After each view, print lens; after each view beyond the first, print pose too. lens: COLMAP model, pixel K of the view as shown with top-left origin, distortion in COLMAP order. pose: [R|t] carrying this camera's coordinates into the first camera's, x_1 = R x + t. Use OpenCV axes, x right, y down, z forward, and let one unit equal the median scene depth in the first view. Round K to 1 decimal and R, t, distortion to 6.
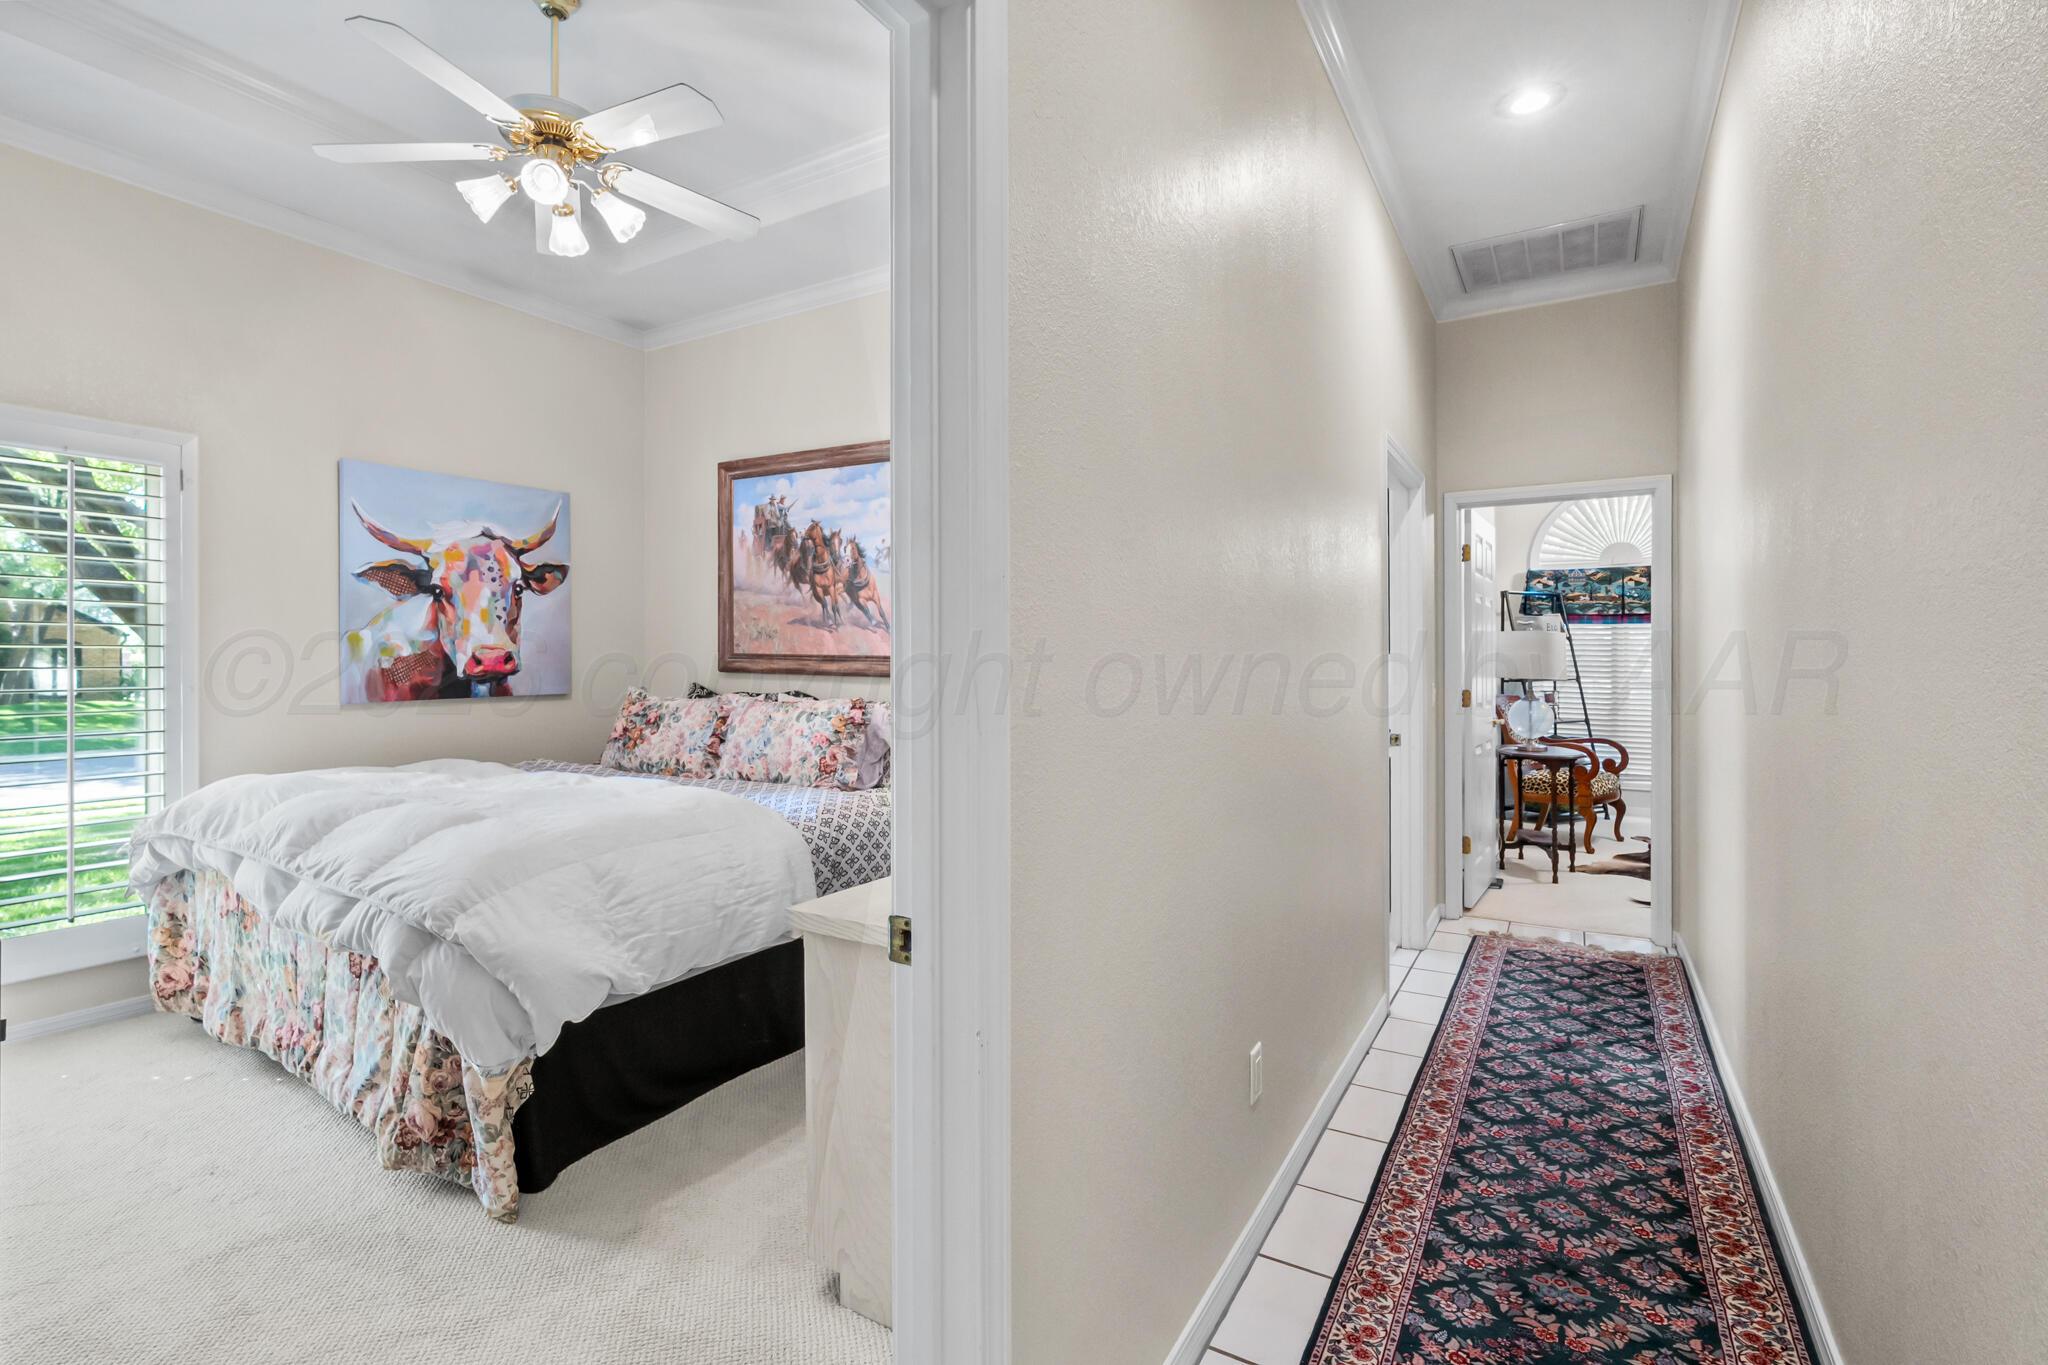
lens RADIAL K [[934.1, 0, 1018.8], [0, 934.1, 660.9], [0, 0, 1]] dist [-0.000913, -0.000006]
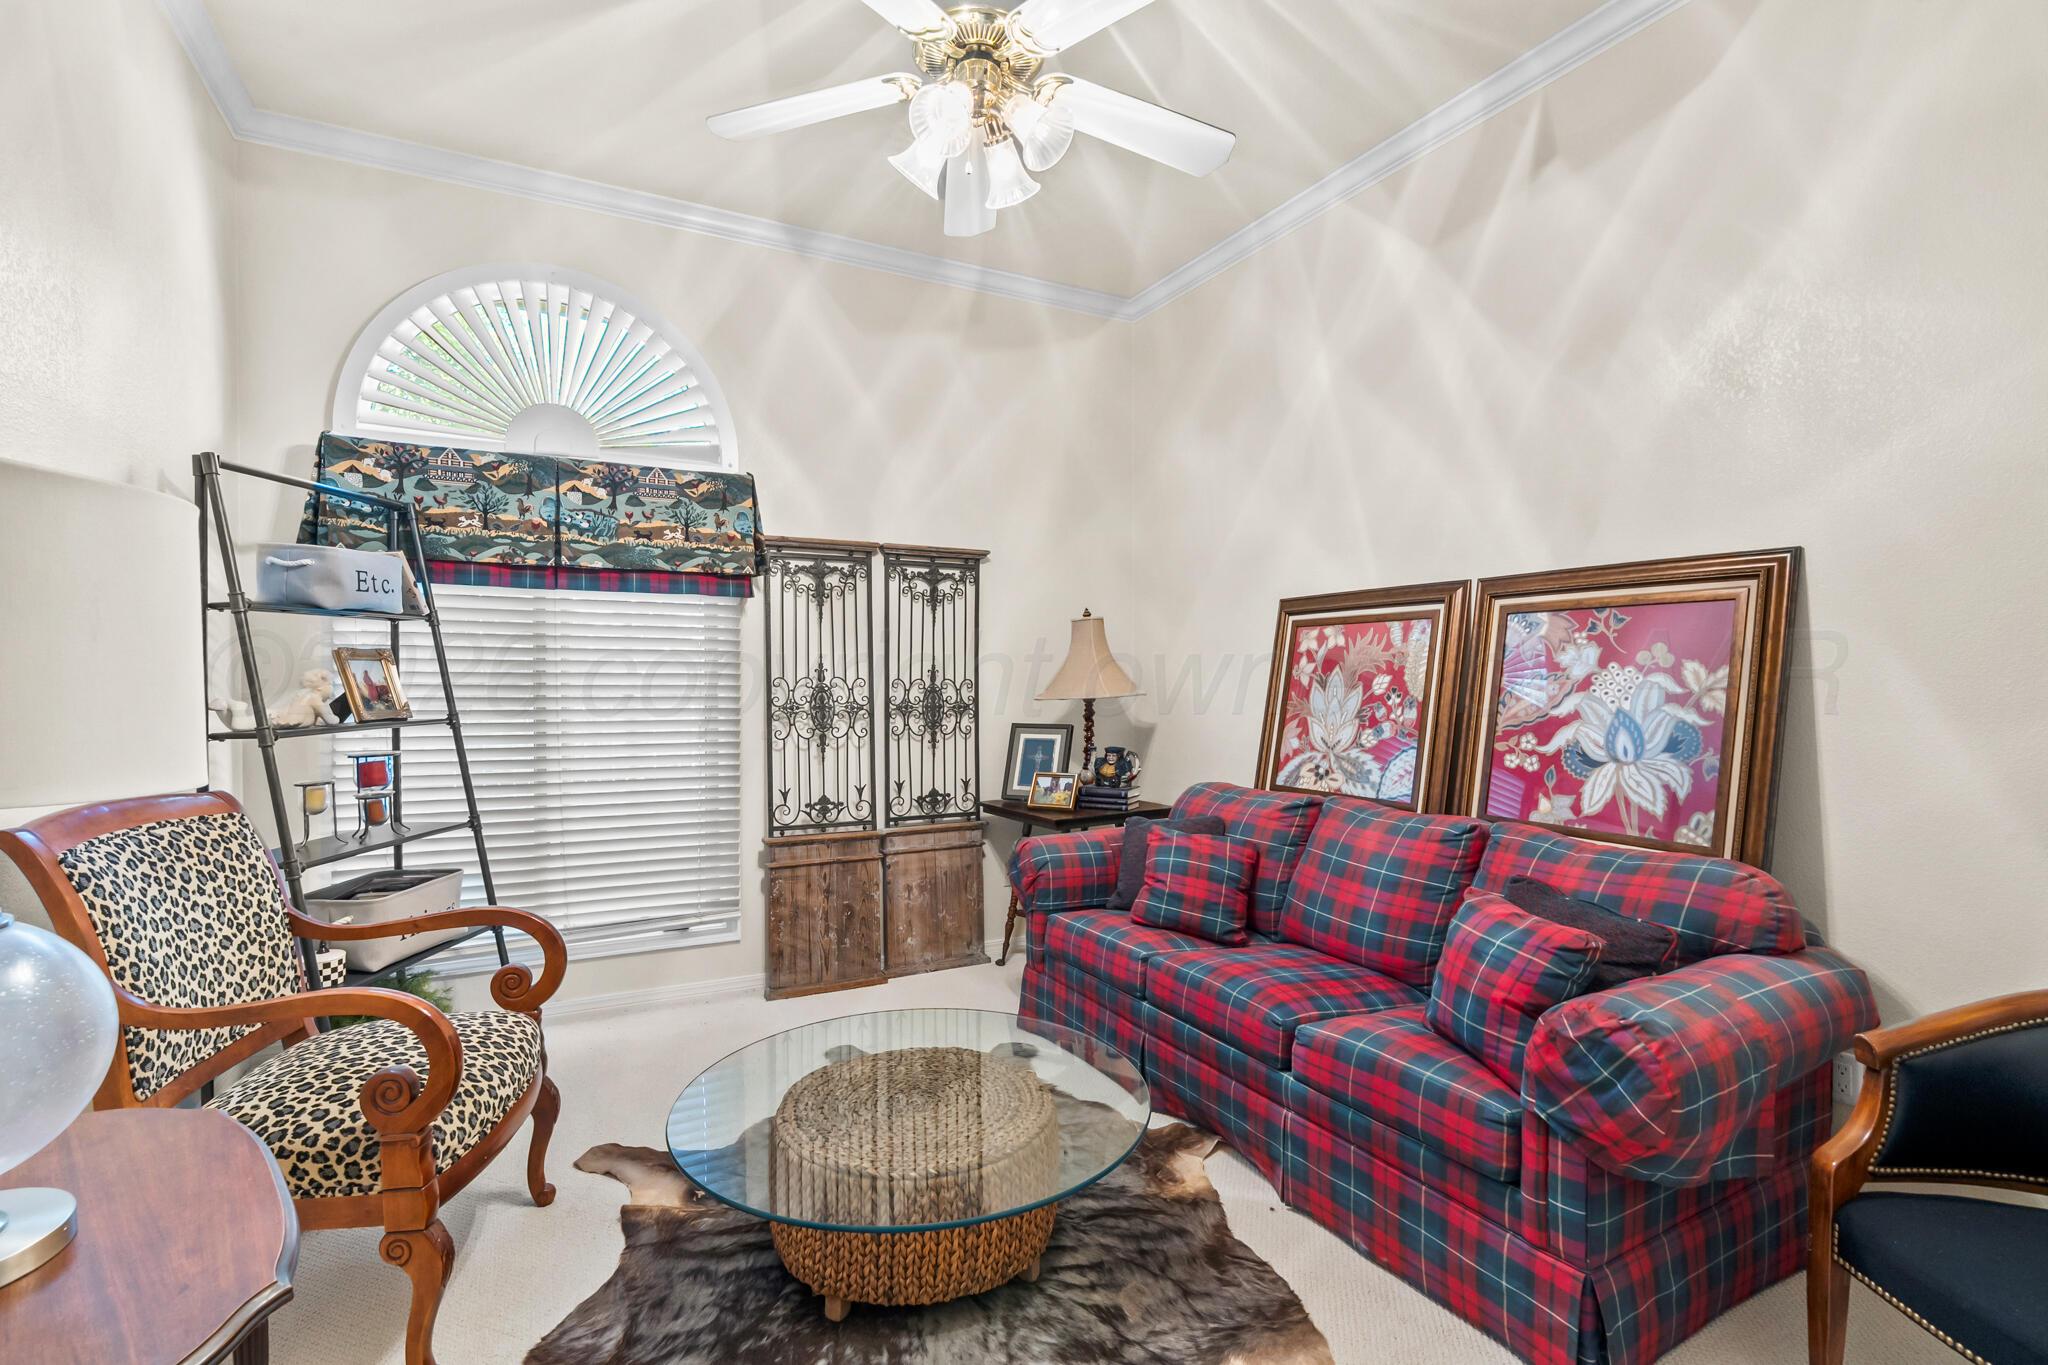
lens RADIAL K [[934.1, 0, 1019.8], [0, 934.1, 681.1], [0, 0, 1]] dist [-0.000913, -0.000006]
pose [[0.517815, 0.005419, 0.855475, 0.396246], [0.001591, 0.999972, -0.007297, 0.006317], [-0.855491, 0.005140, 0.517792, 0.605301]]
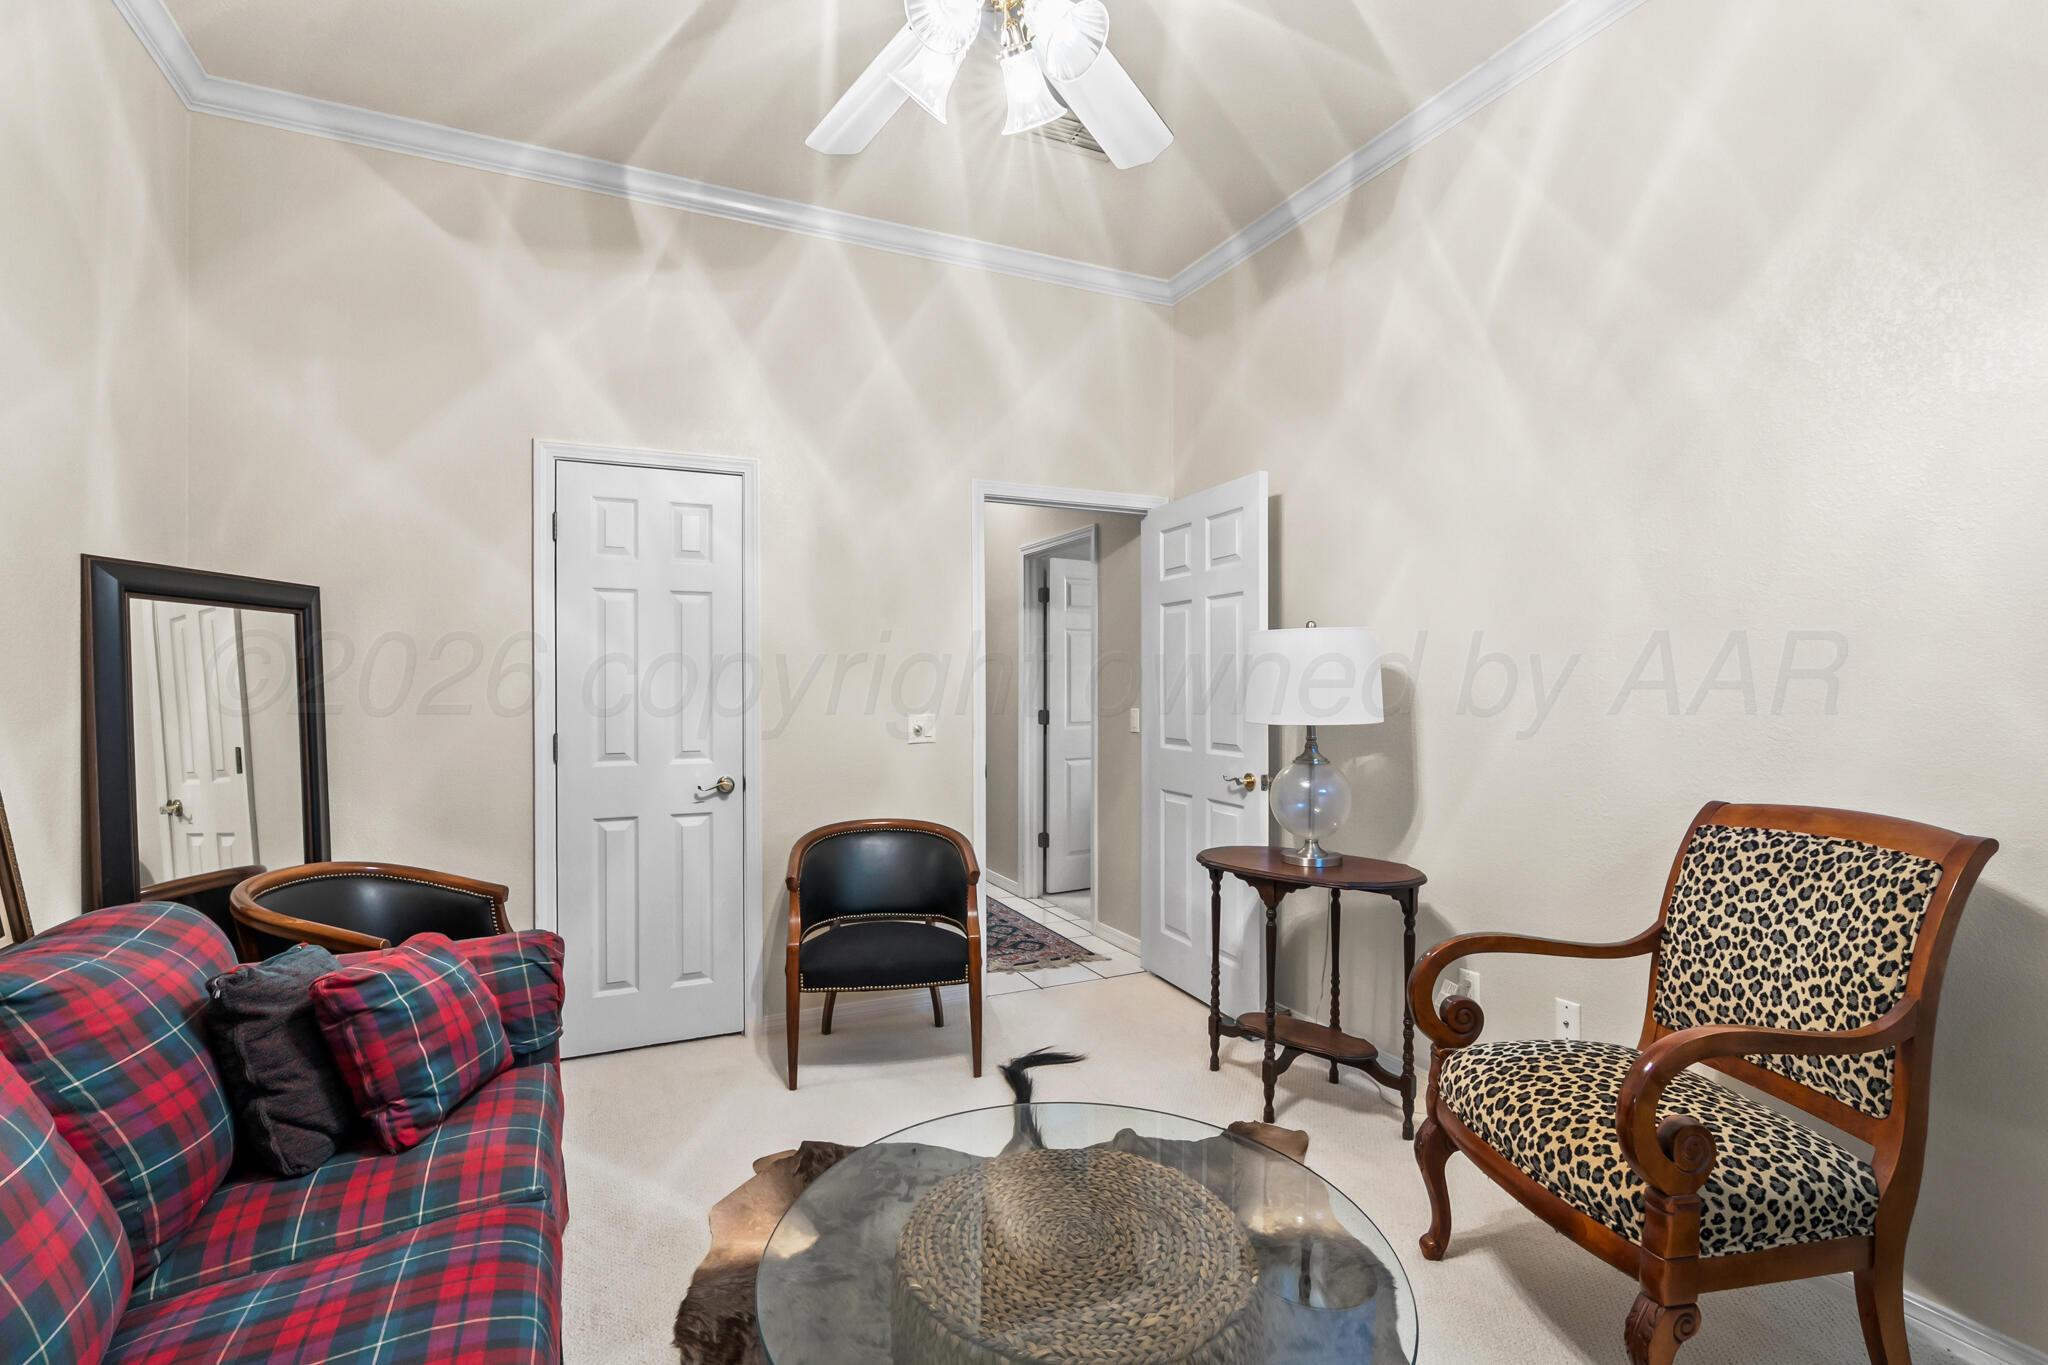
lens RADIAL K [[934.1, 0, 1023.9], [0, 934.1, 685.8], [0, 0, 1]] dist [-0.000913, -0.000006]
pose [[-0.552713, 0.014969, -0.833237, 0.855847], [0.005873, 0.999884, 0.014067, -0.003624], [0.833351, 0.002882, -0.552737, 0.920471]]
